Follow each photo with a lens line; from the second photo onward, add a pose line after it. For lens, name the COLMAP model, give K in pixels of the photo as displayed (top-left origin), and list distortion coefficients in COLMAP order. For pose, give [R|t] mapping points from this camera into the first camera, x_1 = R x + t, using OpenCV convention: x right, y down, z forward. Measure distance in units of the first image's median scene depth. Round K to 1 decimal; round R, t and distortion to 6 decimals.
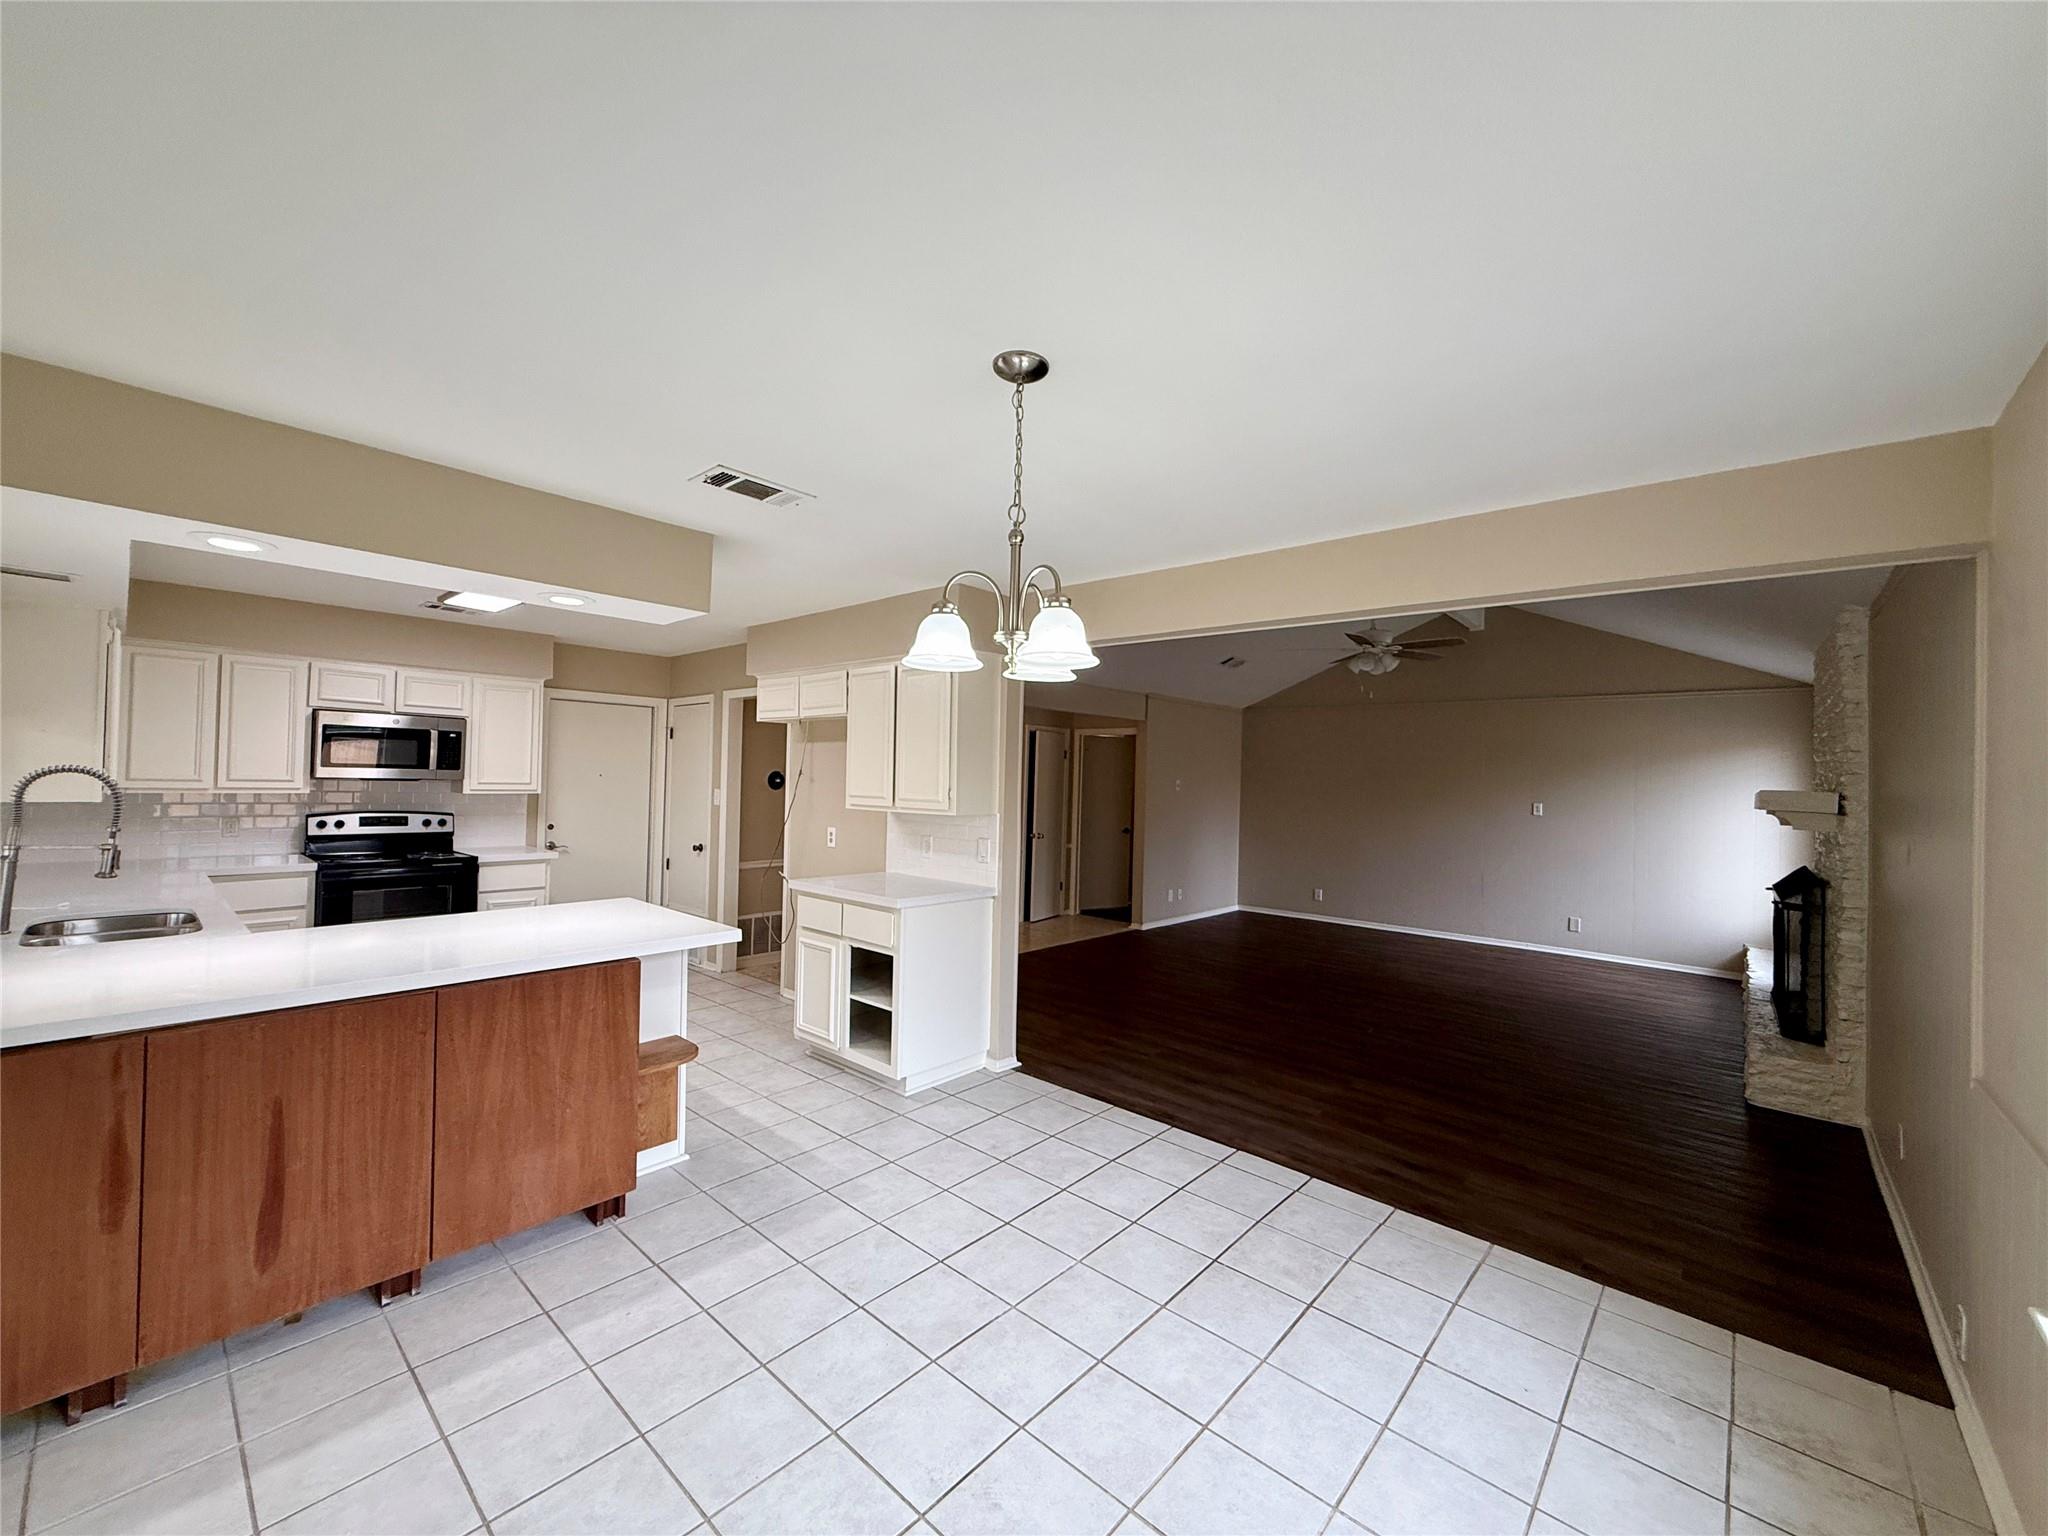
lens RADIAL K [[815.1, 0, 1020.1], [0, 815.1, 769.2], [0, 0, 1]] dist [0.001584, -0.000006]
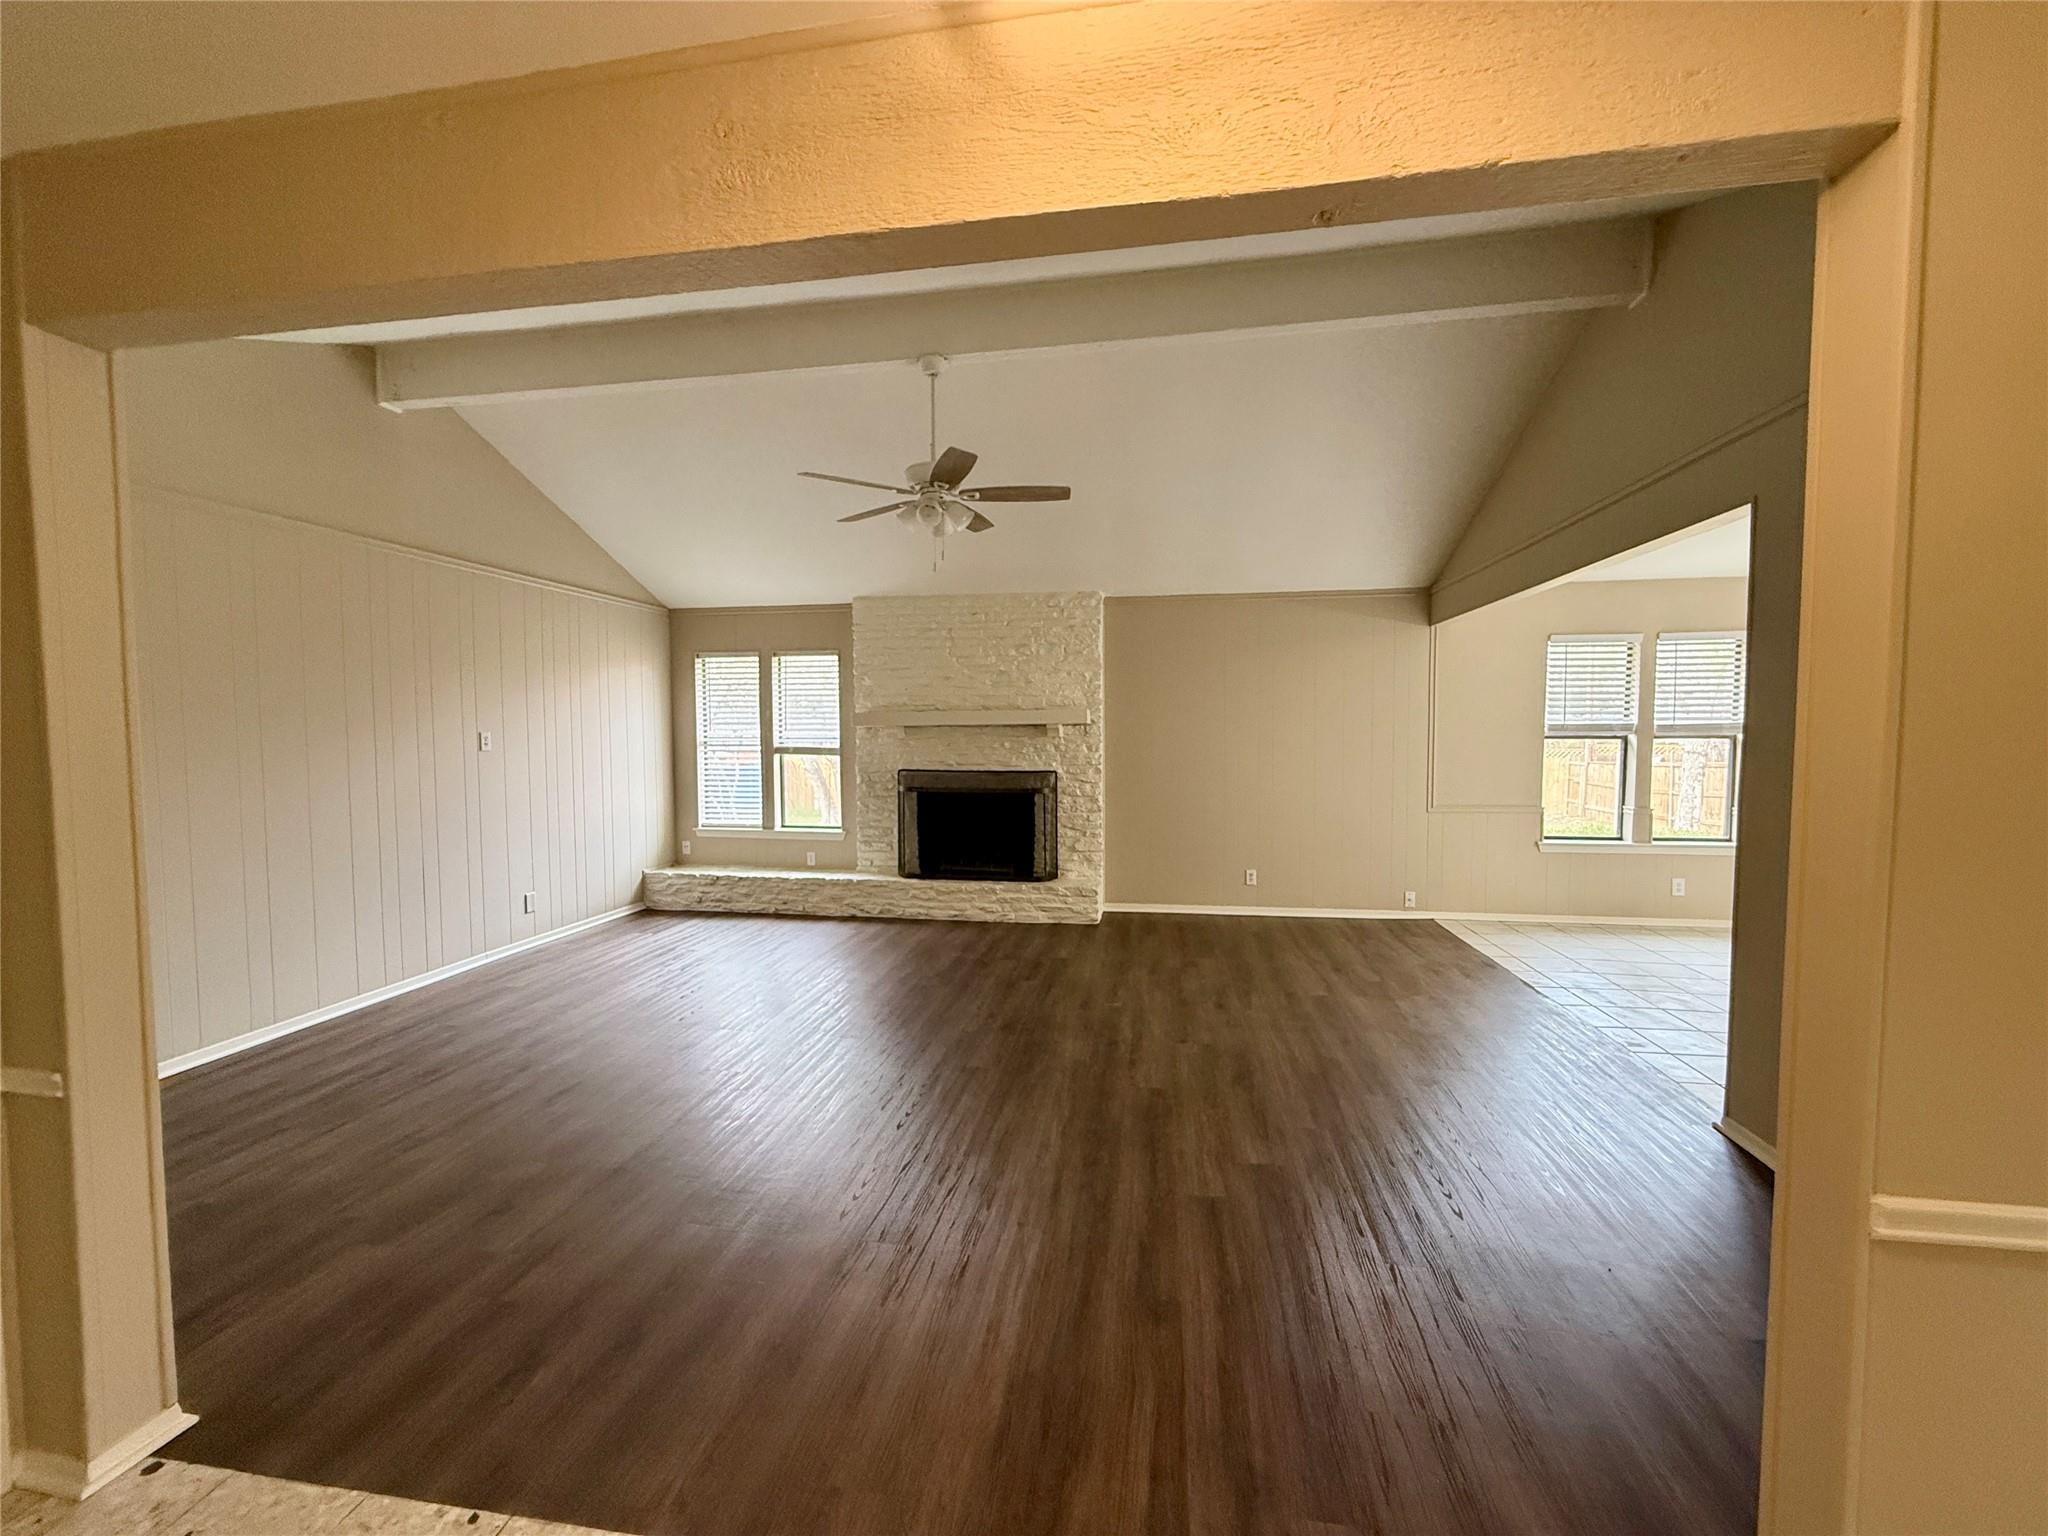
lens RADIAL K [[815.1, 0, 1020.1], [0, 815.1, 769.2], [0, 0, 1]] dist [0.001584, -0.000006]
pose [[-0.536527, -0.065653, 0.841326, -0.222787], [-0.017044, 0.997609, 0.066980, 0.034952], [-0.843711, 0.021597, -0.536363, 1.747216]]
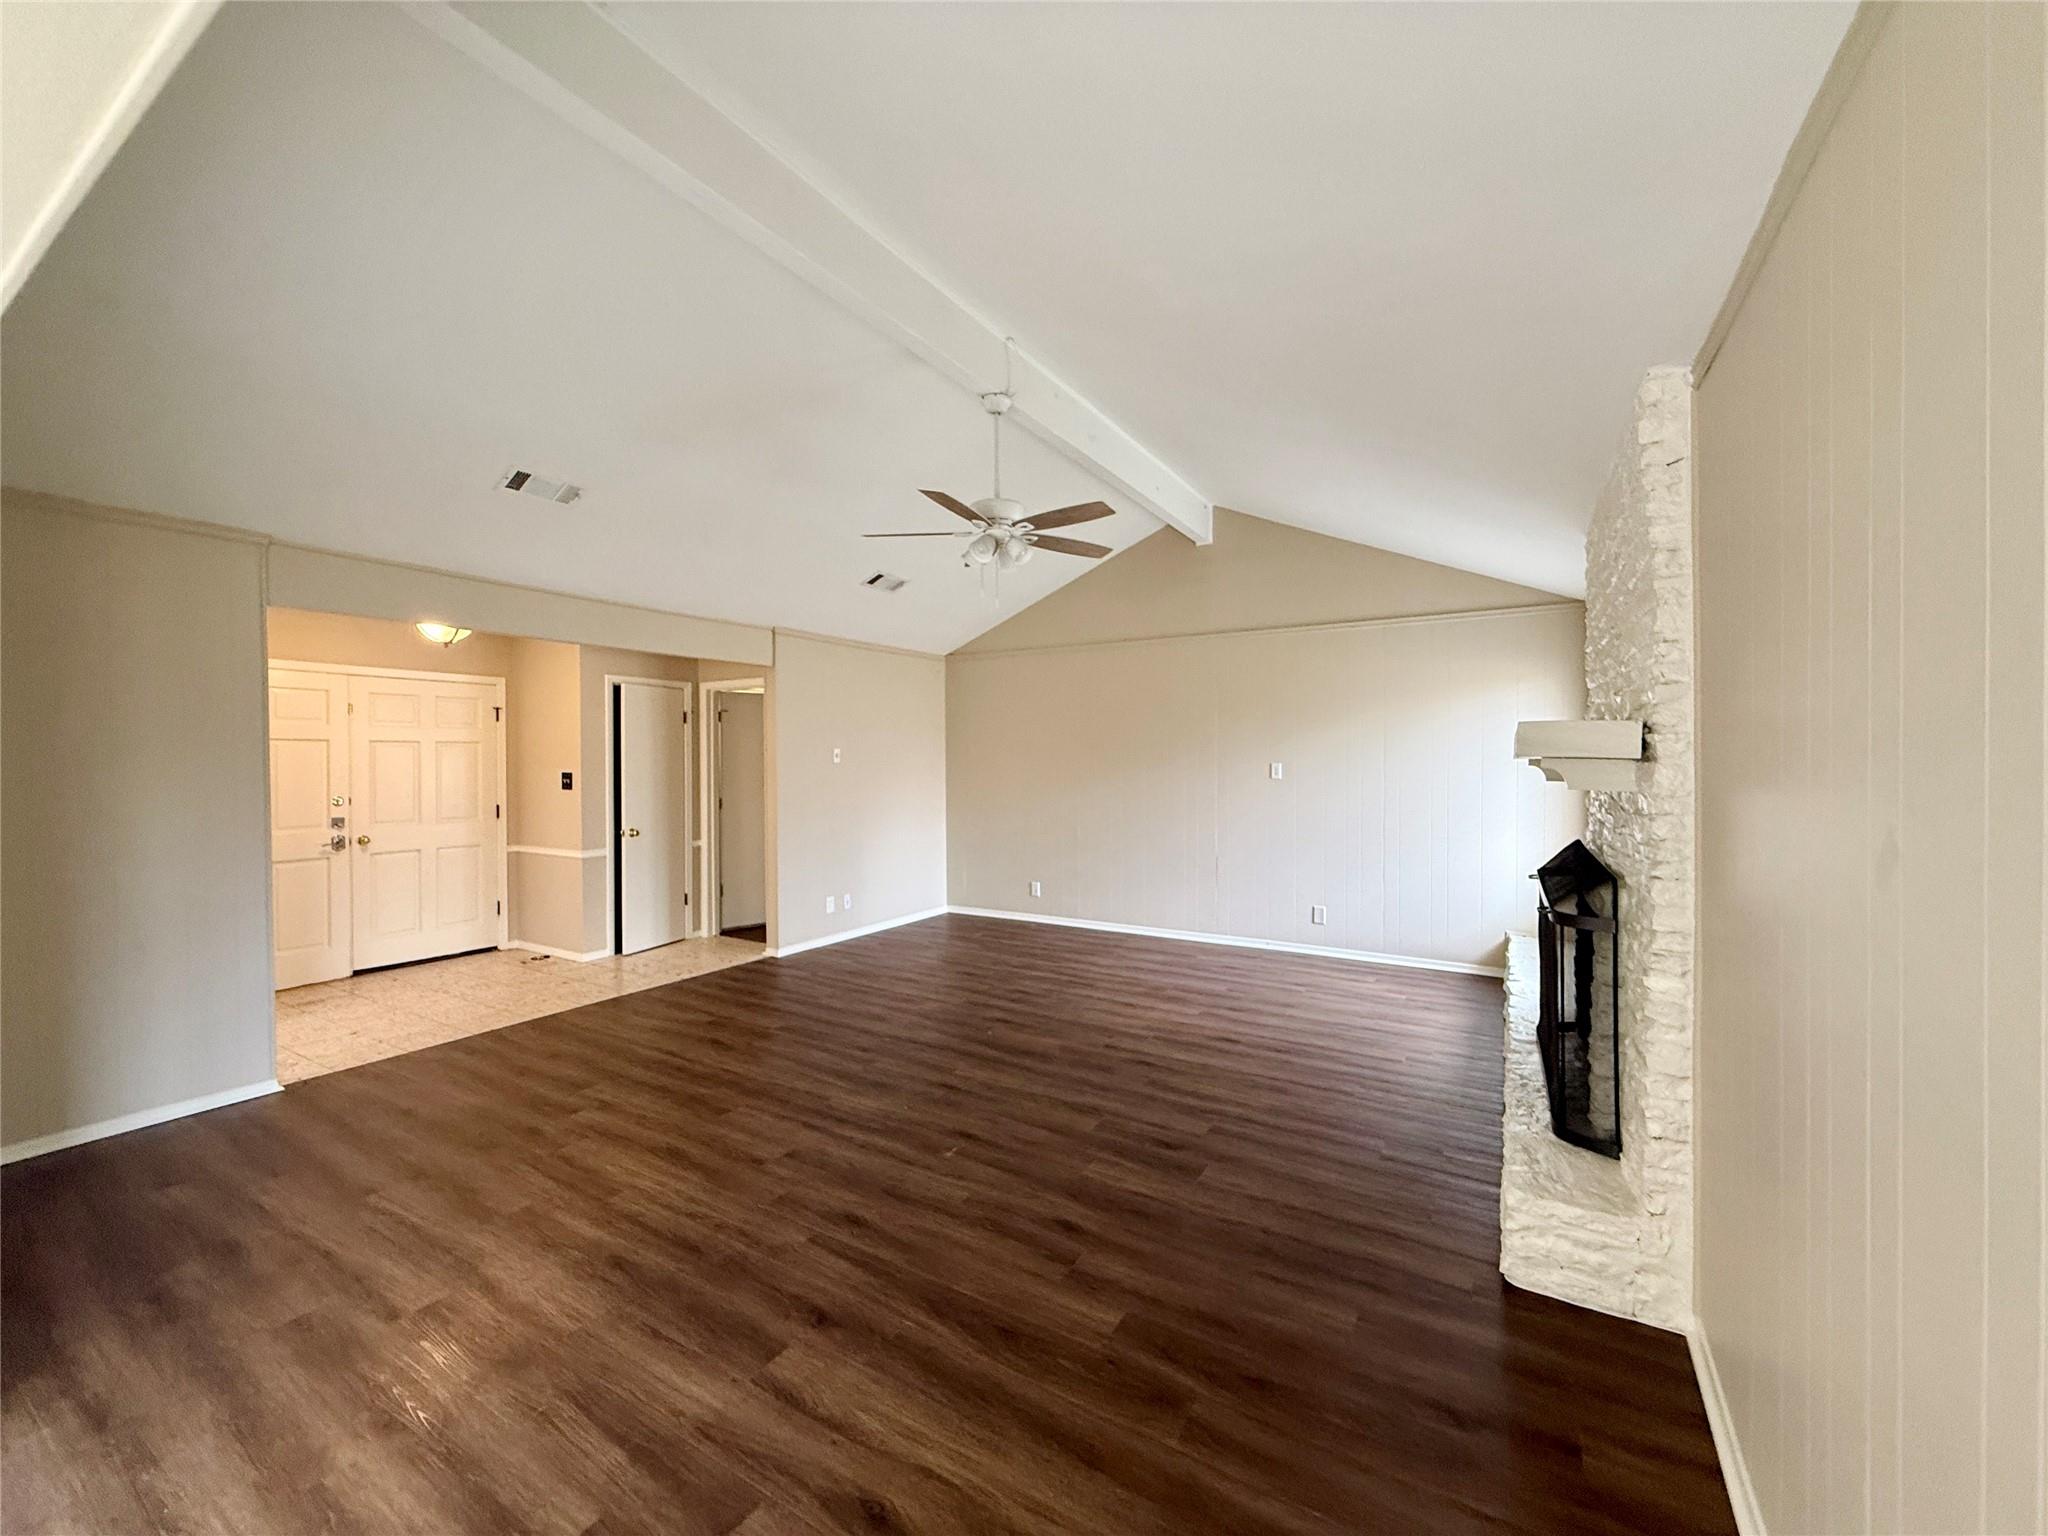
lens RADIAL K [[815.1, 0, 1020.1], [0, 815.1, 769.2], [0, 0, 1]] dist [0.001584, -0.000006]
pose [[0.982834, -0.034417, 0.181253, 0.441420], [0.029348, 0.999102, 0.030574, 0.029447], [-0.182142, -0.024730, 0.982961, 0.481778]]
